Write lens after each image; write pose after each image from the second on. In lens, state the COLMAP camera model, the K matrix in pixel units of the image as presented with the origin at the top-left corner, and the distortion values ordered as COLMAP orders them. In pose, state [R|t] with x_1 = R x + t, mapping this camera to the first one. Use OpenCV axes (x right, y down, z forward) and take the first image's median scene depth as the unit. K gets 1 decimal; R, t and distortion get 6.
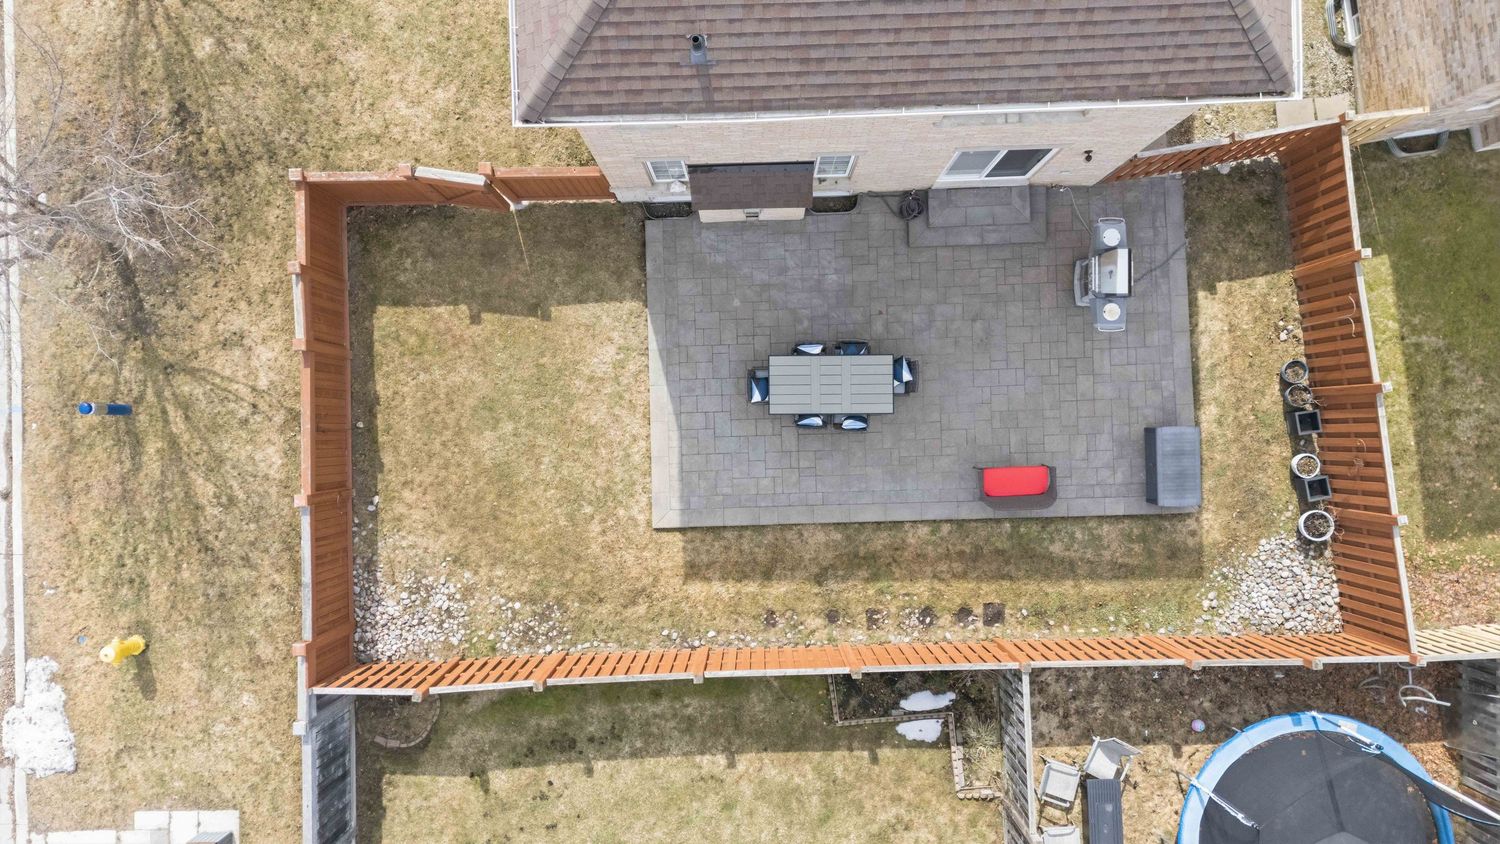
lens RADIAL K [[1091.1, 0, 750.7], [0, 1091.1, 419.1], [0, 0, 1]] dist [0.081058, -0.074242]
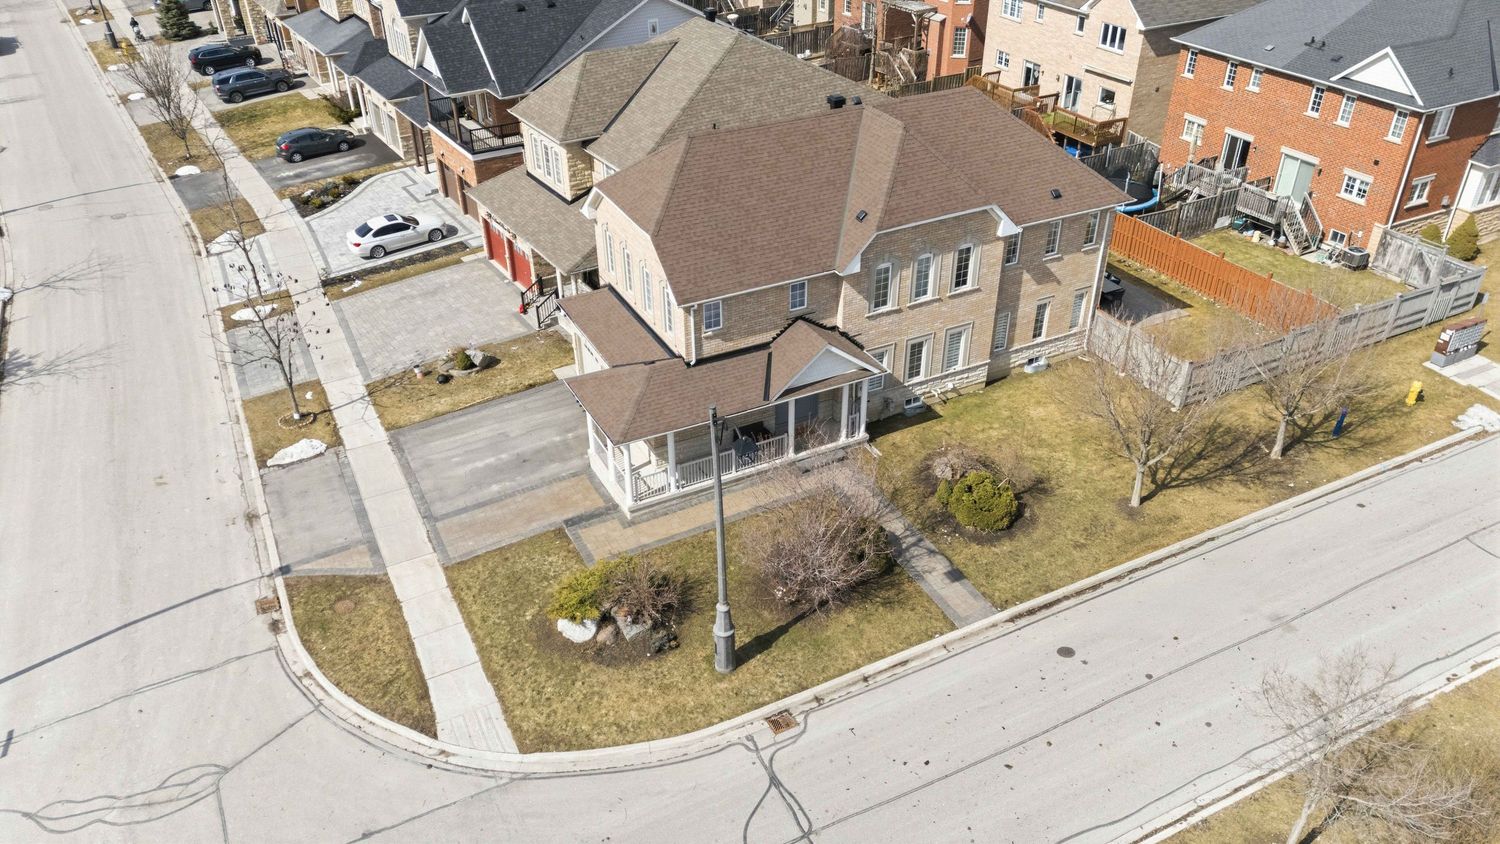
lens RADIAL K [[1091.1, 0, 746.2], [0, 1091.1, 420.8], [0, 0, 1]] dist [0.081058, -0.074242]
pose [[-0.423383, -0.478585, 0.769222, -1.674284], [0.905948, -0.225616, 0.358267, -1.728105], [0.002088, 0.848560, 0.529096, -0.103269]]
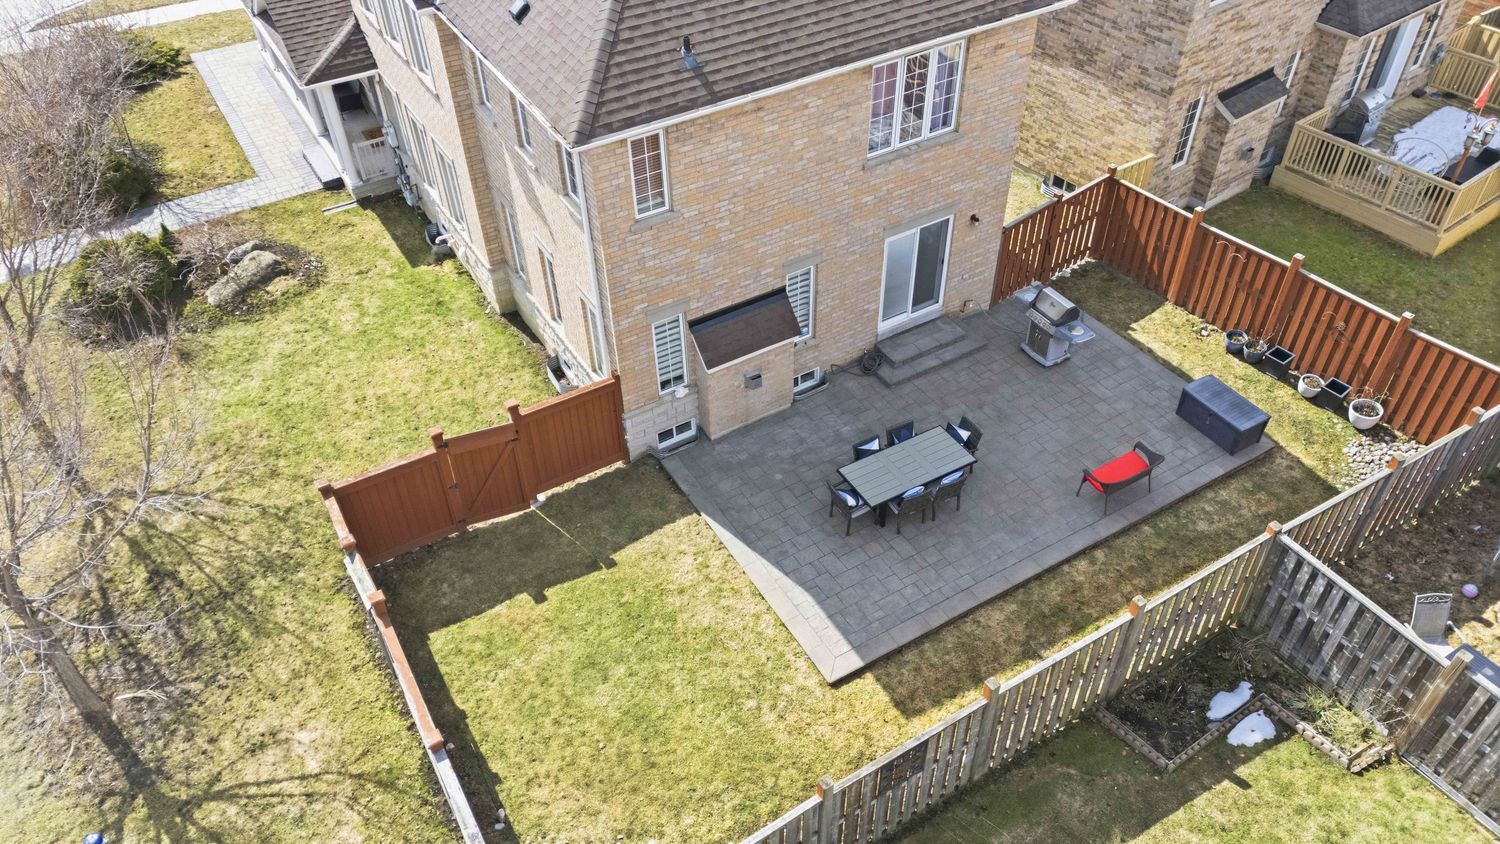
lens RADIAL K [[1091.1, 0, 750.3], [0, 1091.1, 422.8], [0, 0, 1]] dist [0.081058, -0.074242]
pose [[0.871877, -0.338214, 0.354177, -0.369484], [0.489660, 0.590325, -0.641677, 0.486517], [0.007944, 0.732890, 0.680301, 0.287142]]
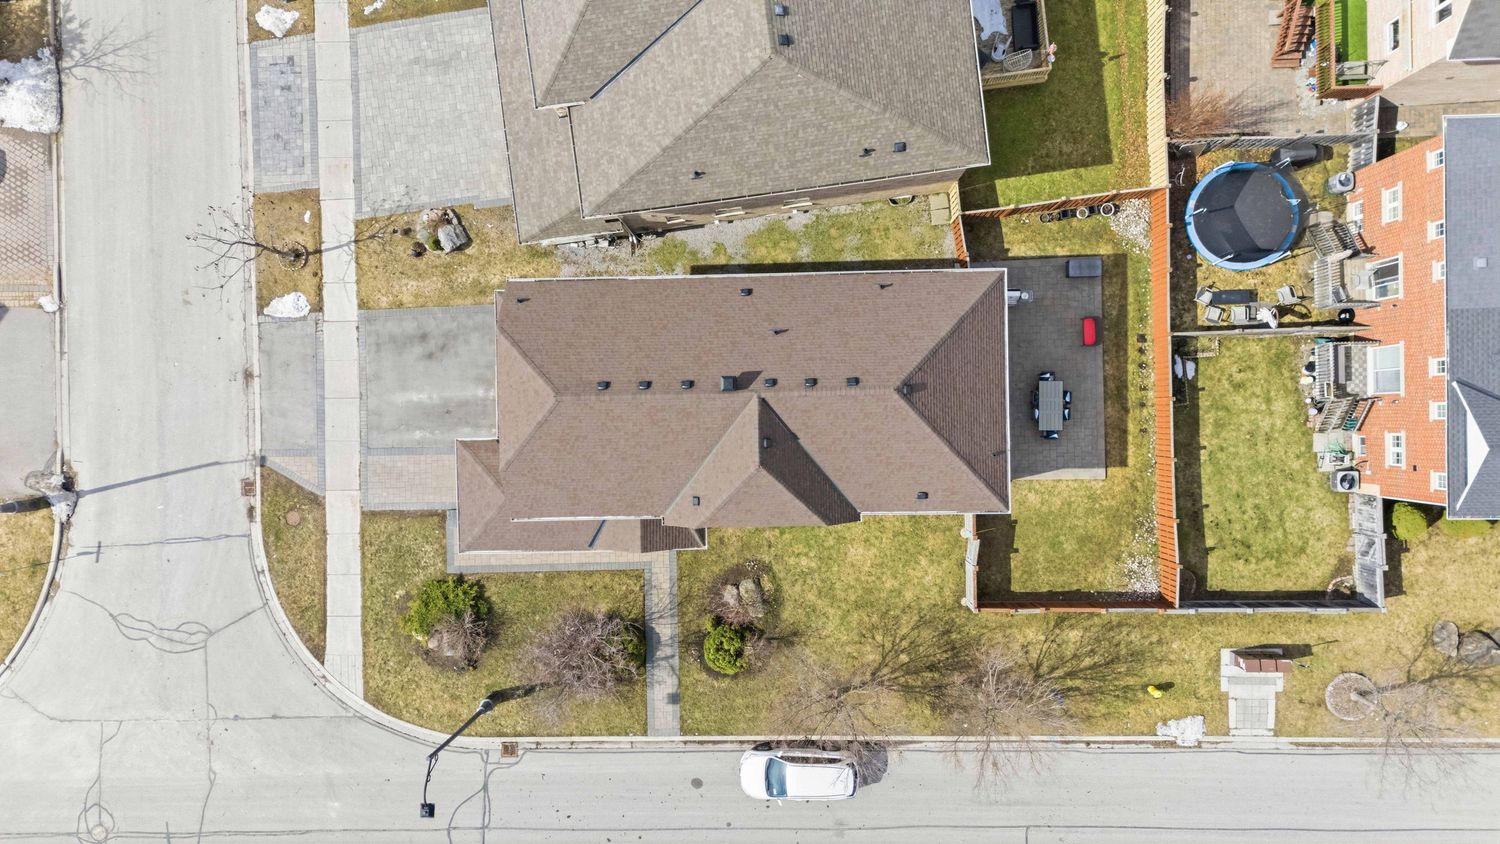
lens RADIAL K [[1091.1, 0, 748.4], [0, 1091.1, 419.4], [0, 0, 1]] dist [0.081058, -0.074242]
pose [[0.010397, -0.999934, 0.004873, 0.022288], [0.999676, 0.010280, -0.023296, -0.636543], [0.023245, 0.005114, 0.999717, -1.462282]]
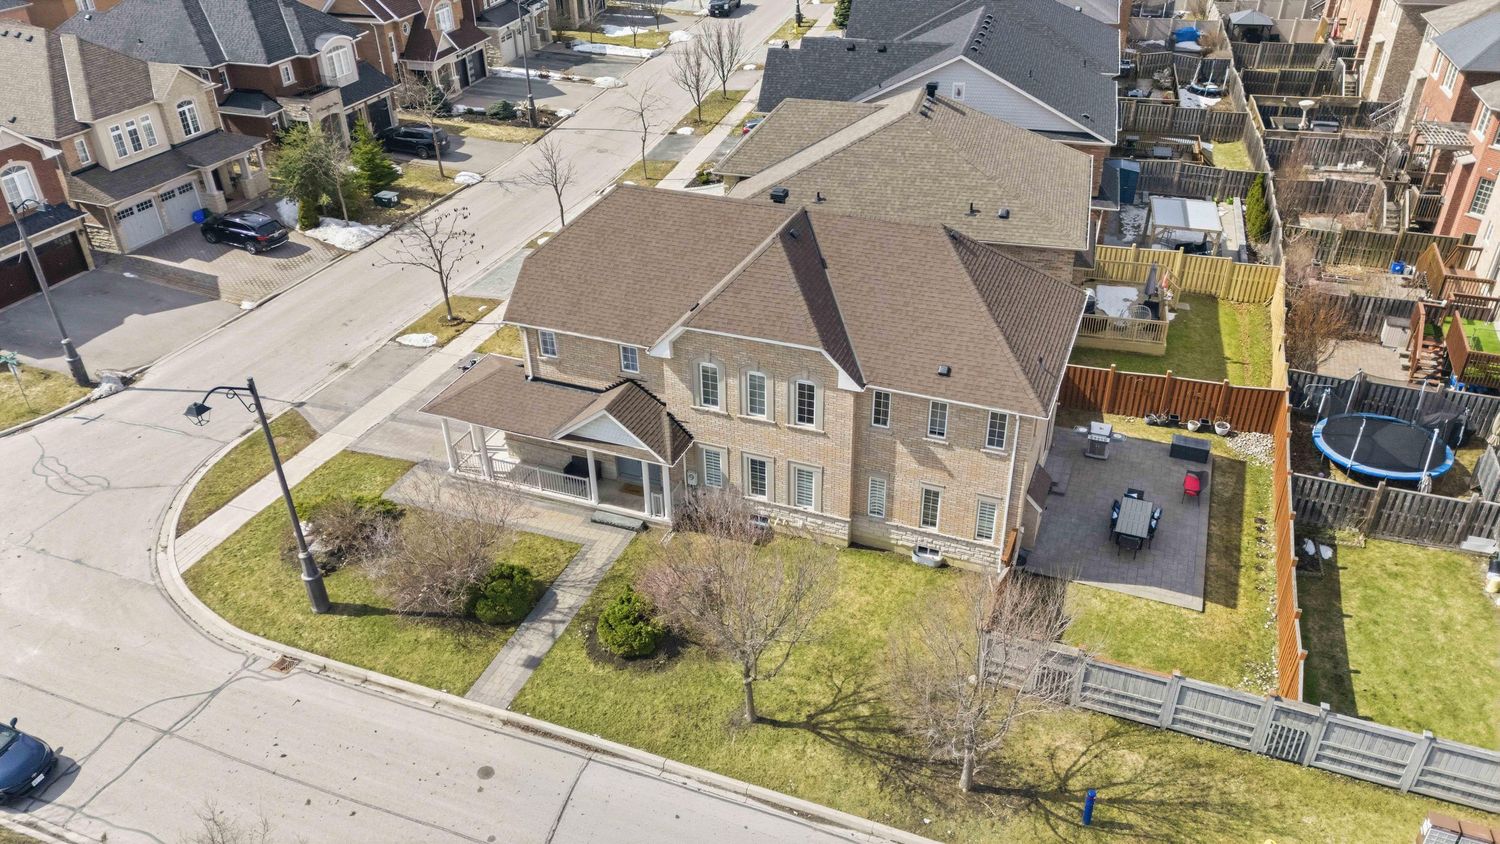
lens RADIAL K [[1091.1, 0, 748.8], [0, 1091.1, 415.7], [0, 0, 1]] dist [0.081058, -0.074242]
pose [[0.396987, -0.483370, 0.780228, -1.623717], [0.917811, 0.204412, -0.340352, -0.029437], [0.005028, 0.851217, 0.524790, -0.214184]]
